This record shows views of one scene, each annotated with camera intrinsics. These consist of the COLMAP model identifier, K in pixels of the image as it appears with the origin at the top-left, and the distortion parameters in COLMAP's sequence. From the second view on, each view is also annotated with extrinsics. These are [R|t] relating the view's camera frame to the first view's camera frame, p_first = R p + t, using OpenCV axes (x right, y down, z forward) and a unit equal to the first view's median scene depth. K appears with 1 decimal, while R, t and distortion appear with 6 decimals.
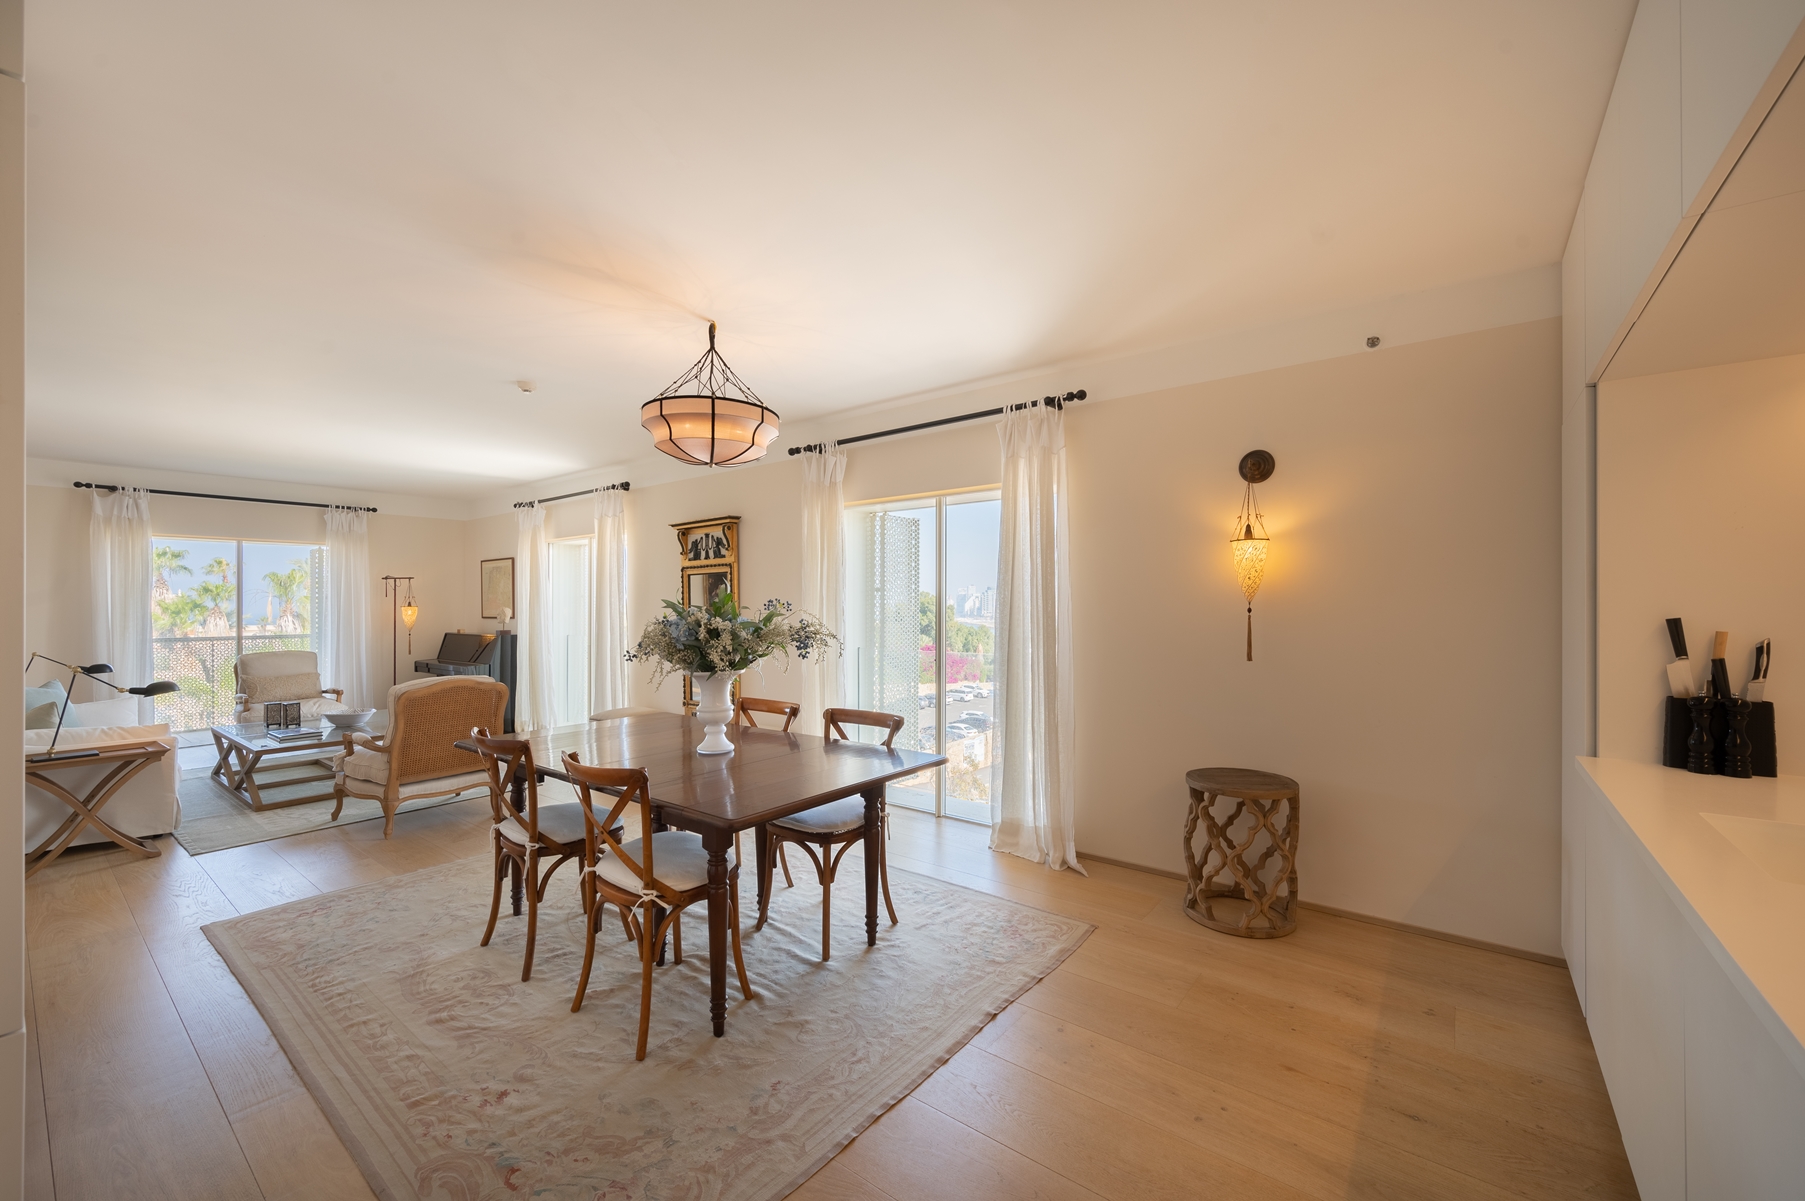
lens RADIAL K [[721.6, 0, 866.4], [0, 721.6, 606.8], [0, 0, 1]] dist [0.000858, 0.000030]
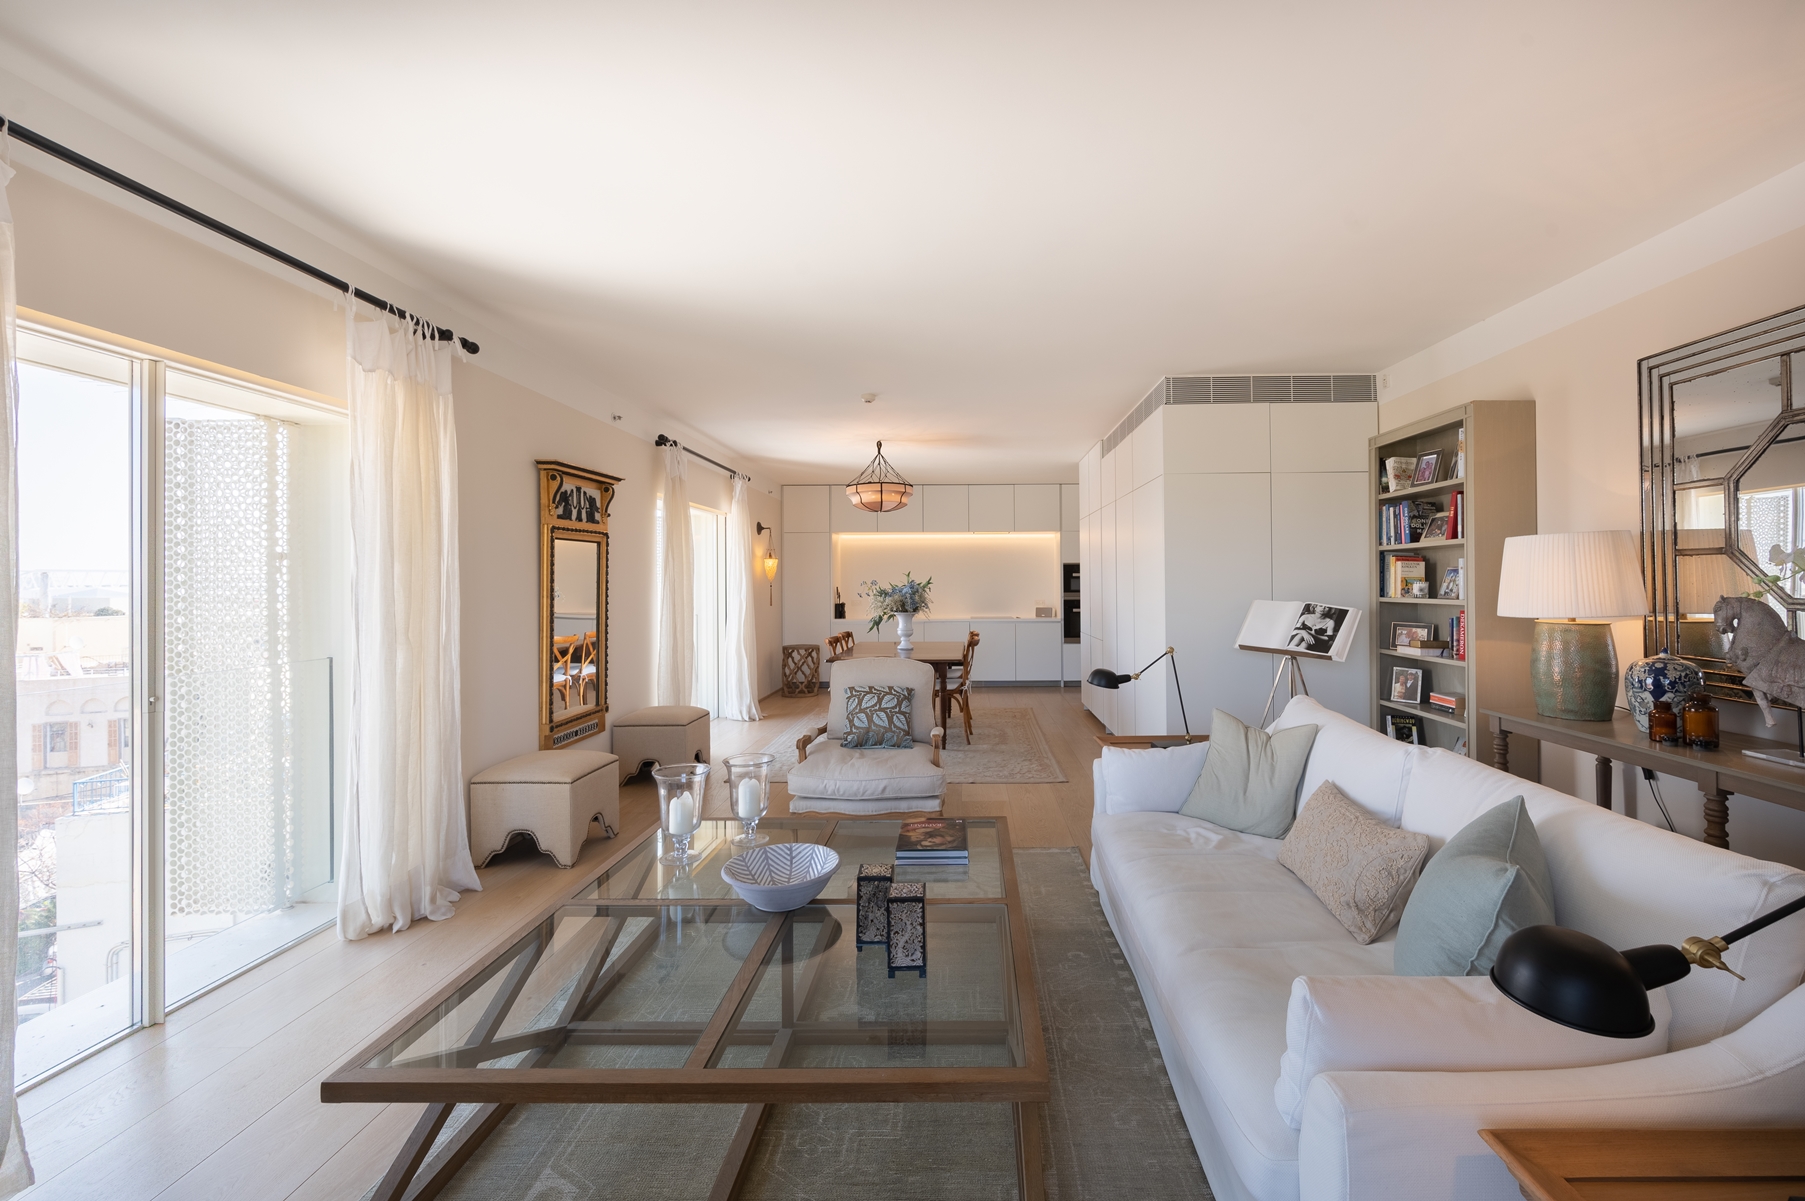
lens RADIAL K [[734.1, 0, 961.2], [0, 734.1, 574.1], [0, 0, 1]] dist [0.000616, 0.000128]
pose [[-0.632282, 0.022498, 0.774411, -1.133981], [0.017835, 0.999736, -0.014482, 0.007711], [-0.774533, 0.004655, -0.632517, 1.255183]]
